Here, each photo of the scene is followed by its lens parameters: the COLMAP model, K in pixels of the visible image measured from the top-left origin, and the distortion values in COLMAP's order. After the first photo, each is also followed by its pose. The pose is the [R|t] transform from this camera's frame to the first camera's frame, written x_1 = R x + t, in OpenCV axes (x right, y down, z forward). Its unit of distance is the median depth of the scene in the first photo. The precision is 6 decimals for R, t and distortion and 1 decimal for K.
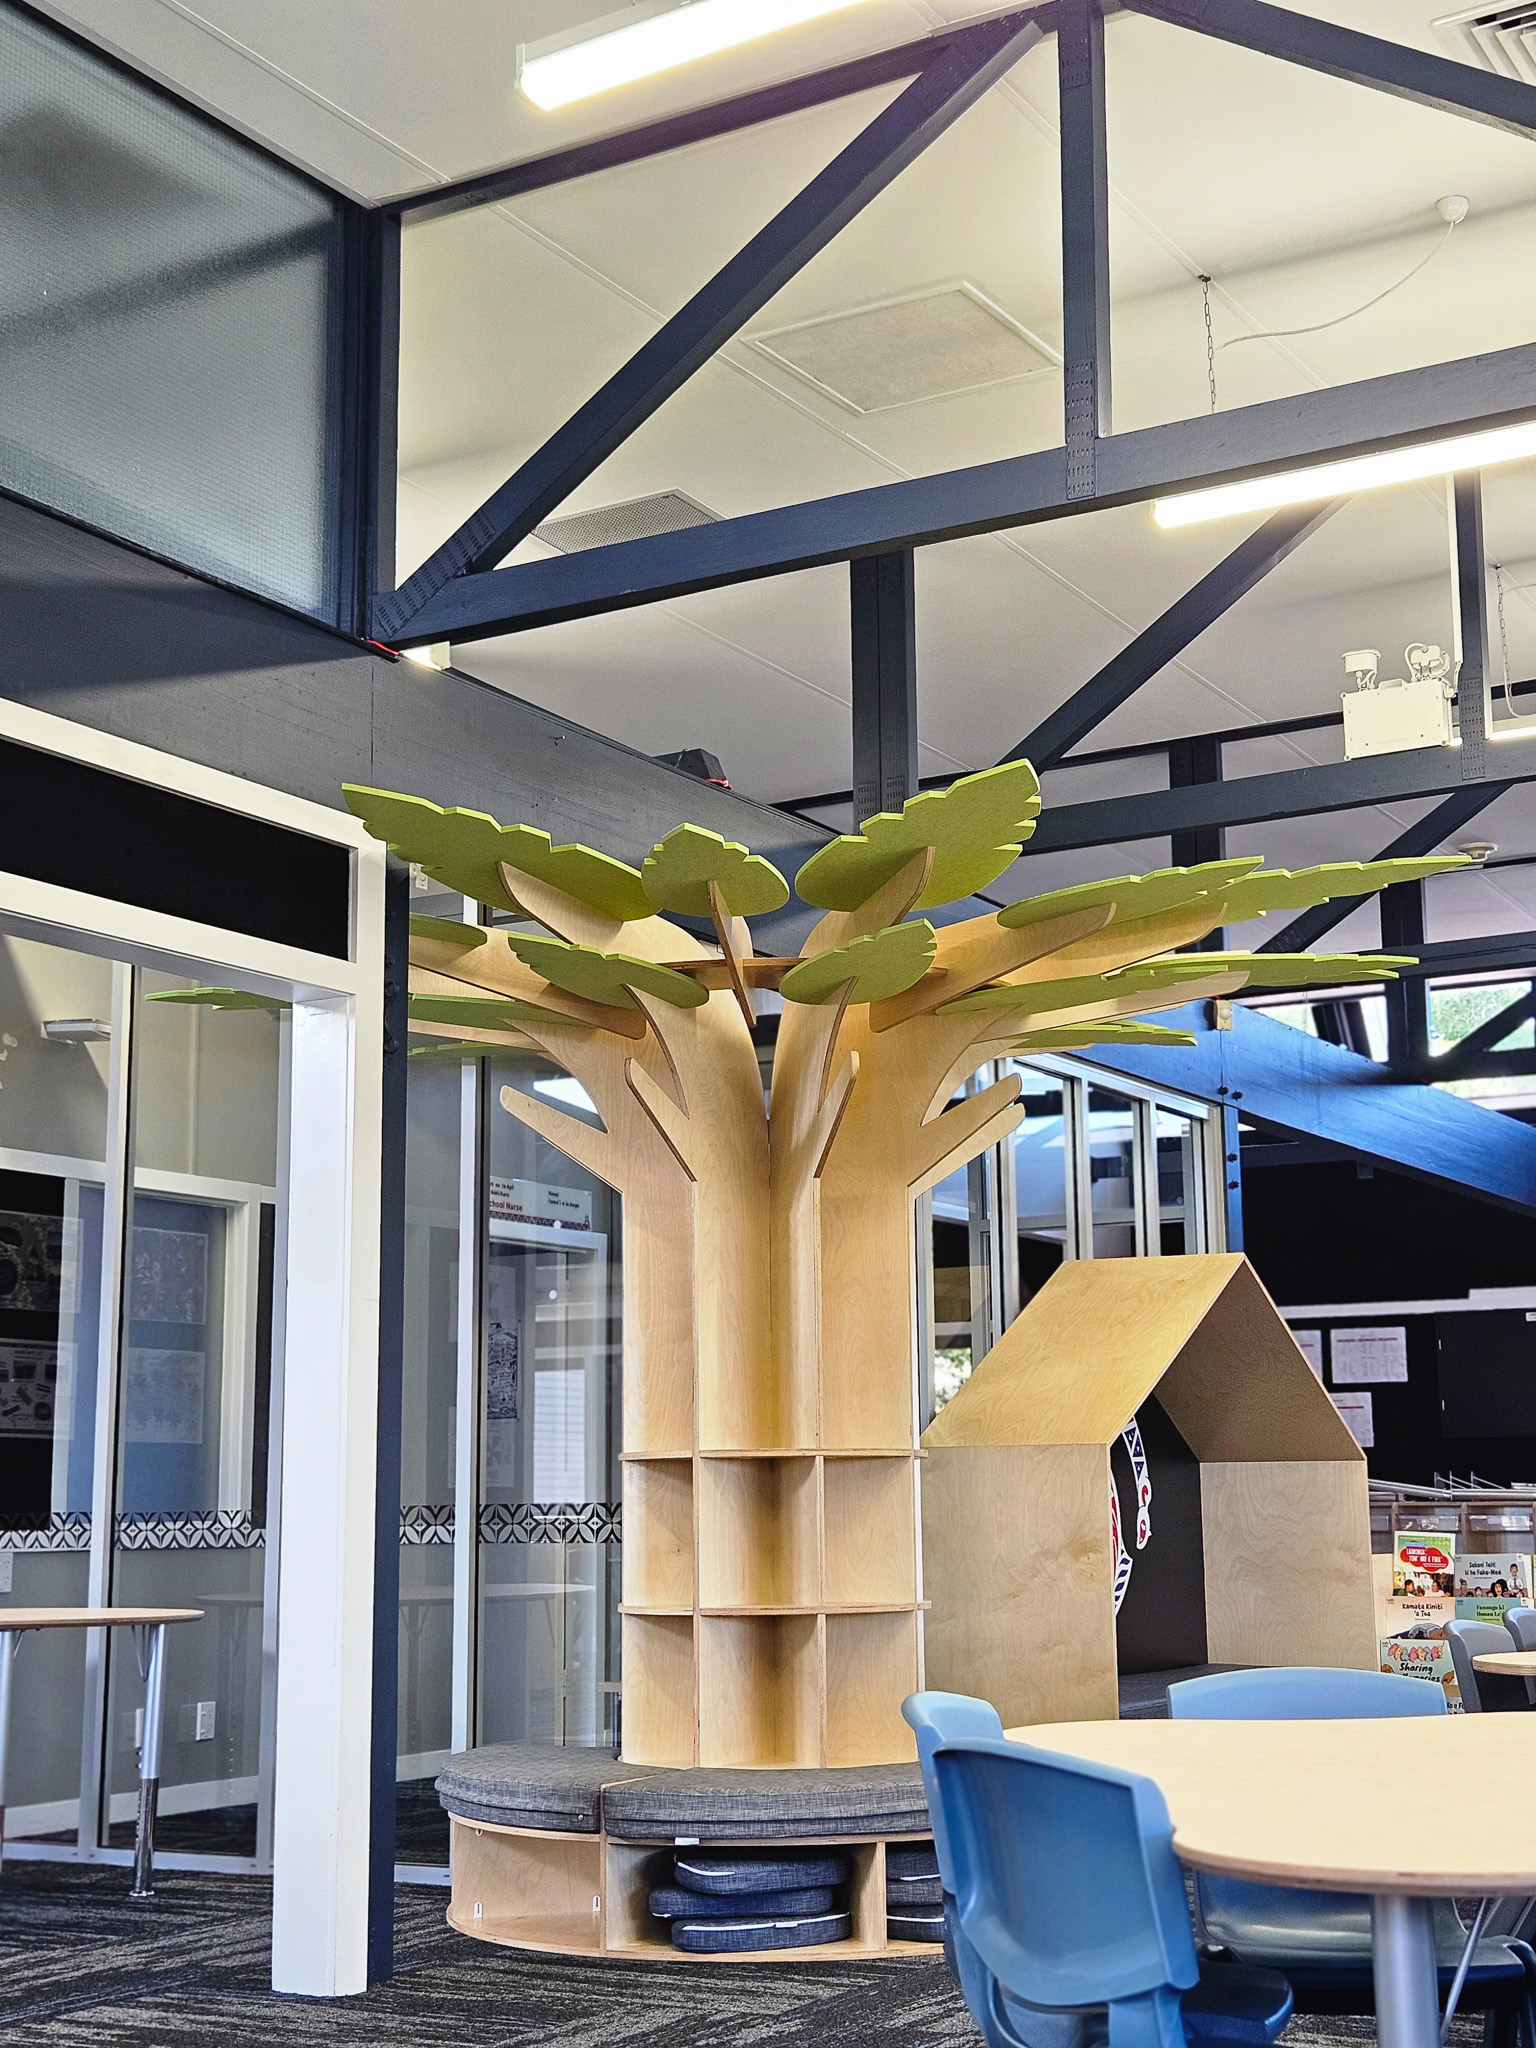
lens RADIAL K [[2726.6, 0, 766.4], [0, 2726.6, 998.5], [0, 0, 1]] dist [0.068357, 0.049272]
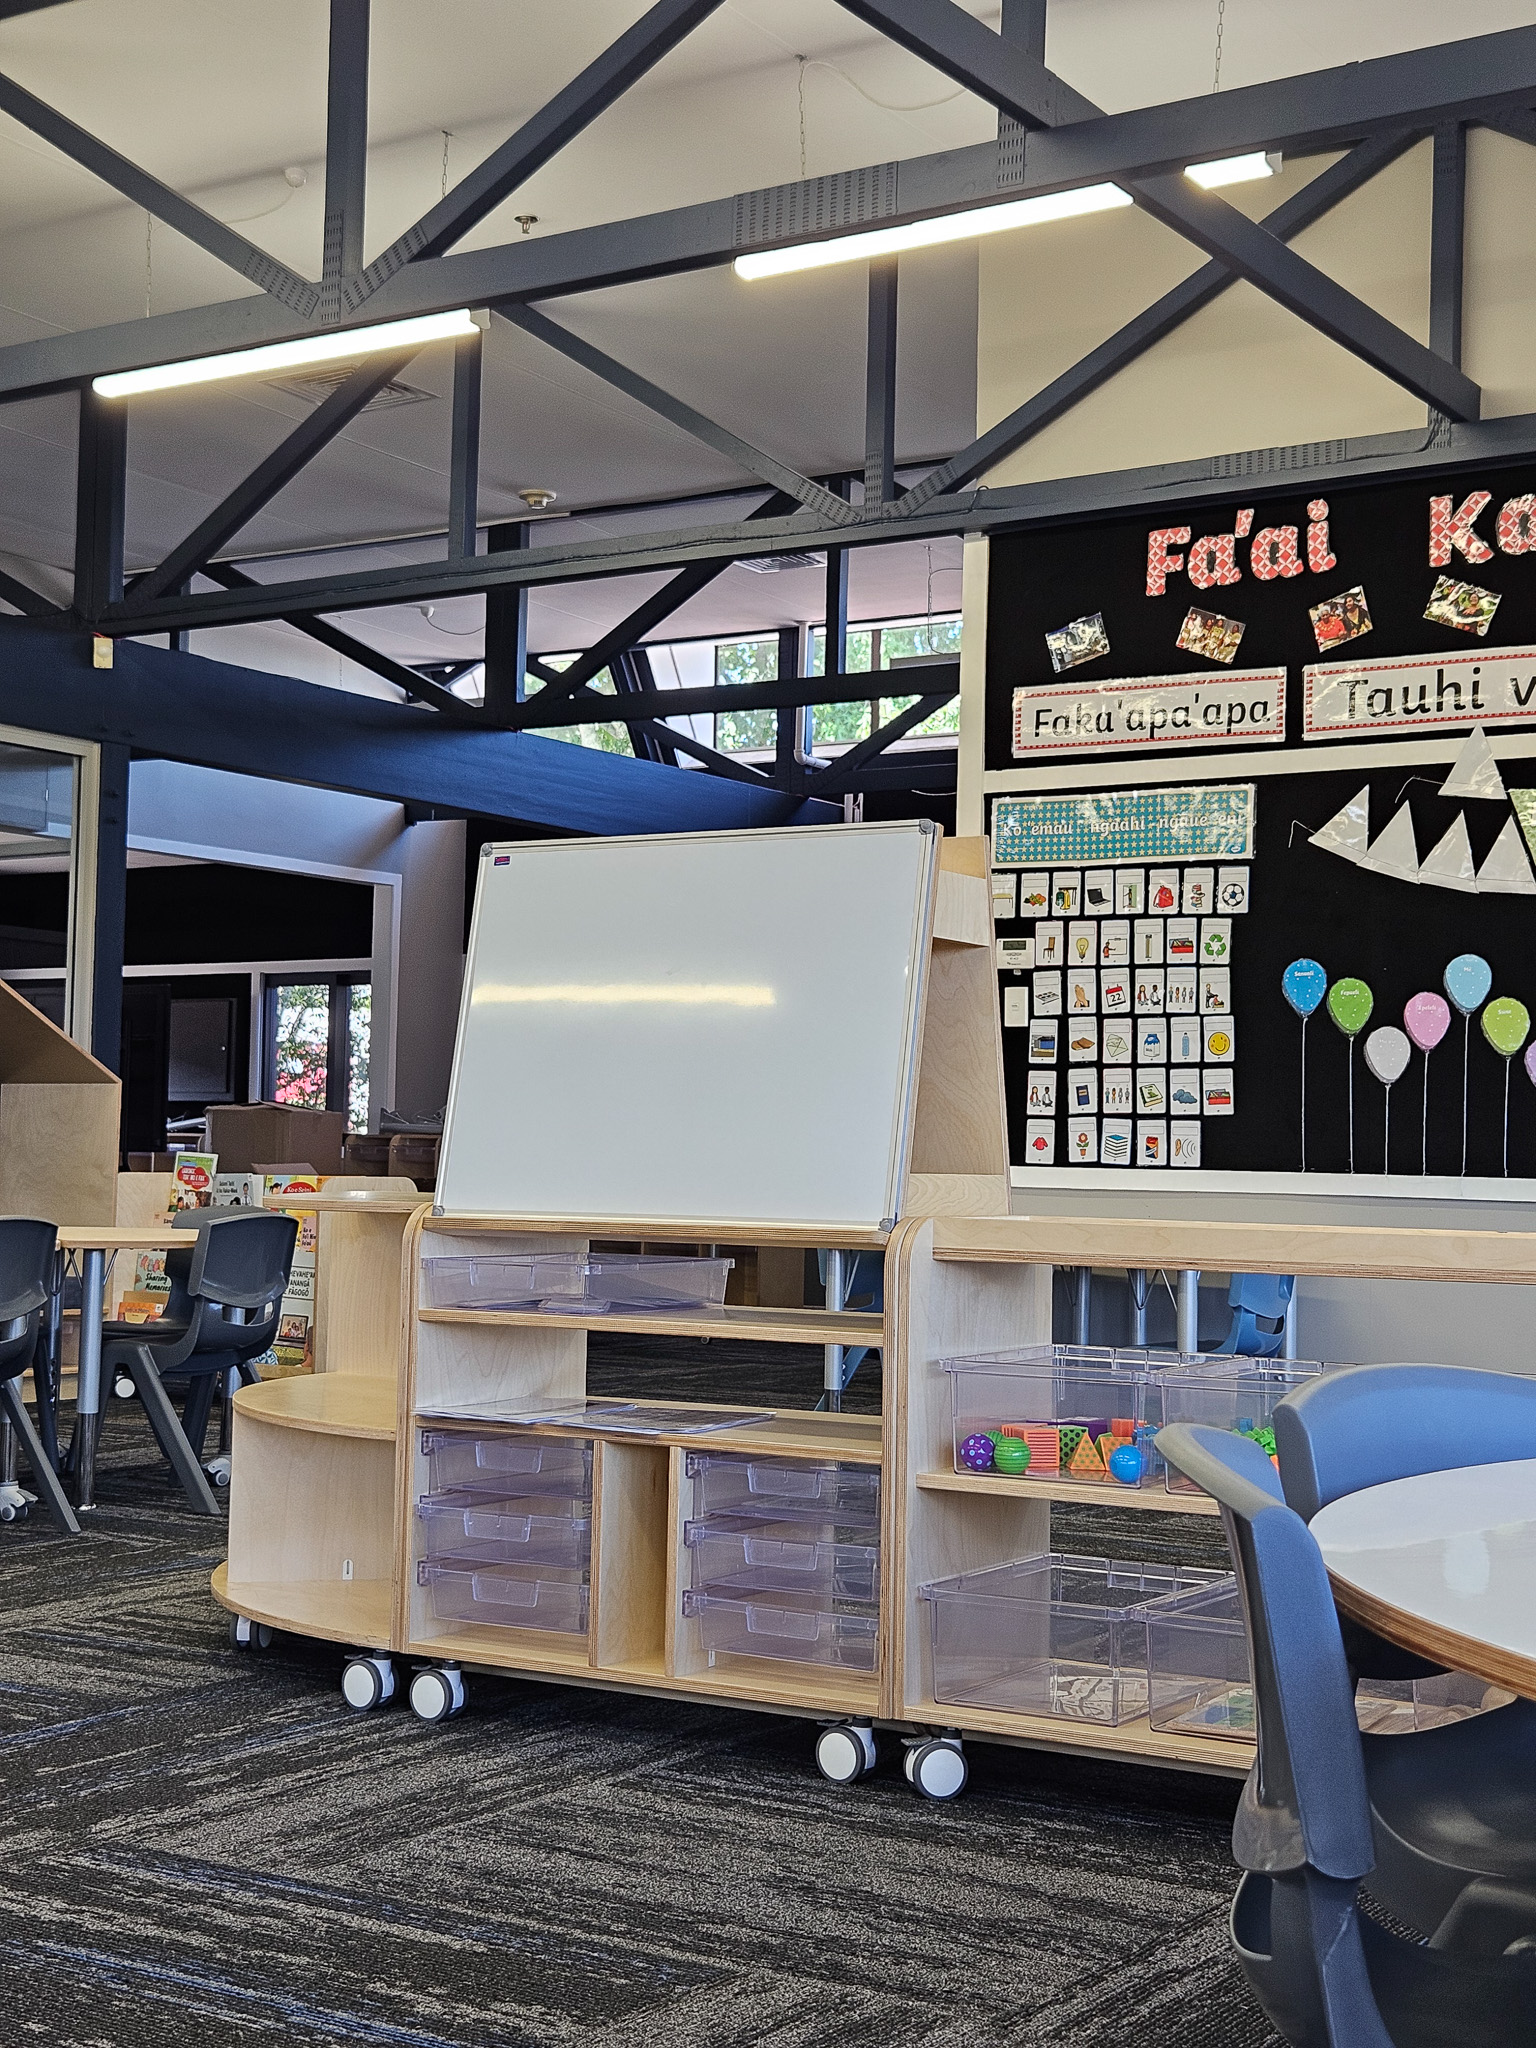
lens RADIAL K [[2726.6, 0, 766.4], [0, 2726.6, 998.5], [0, 0, 1]] dist [0.068357, 0.049272]
pose [[0.998826, 0.026116, -0.040802, 0.498878], [-0.020791, 0.991828, 0.125878, 0.000290], [0.043756, -0.124882, 0.991206, -0.016459]]
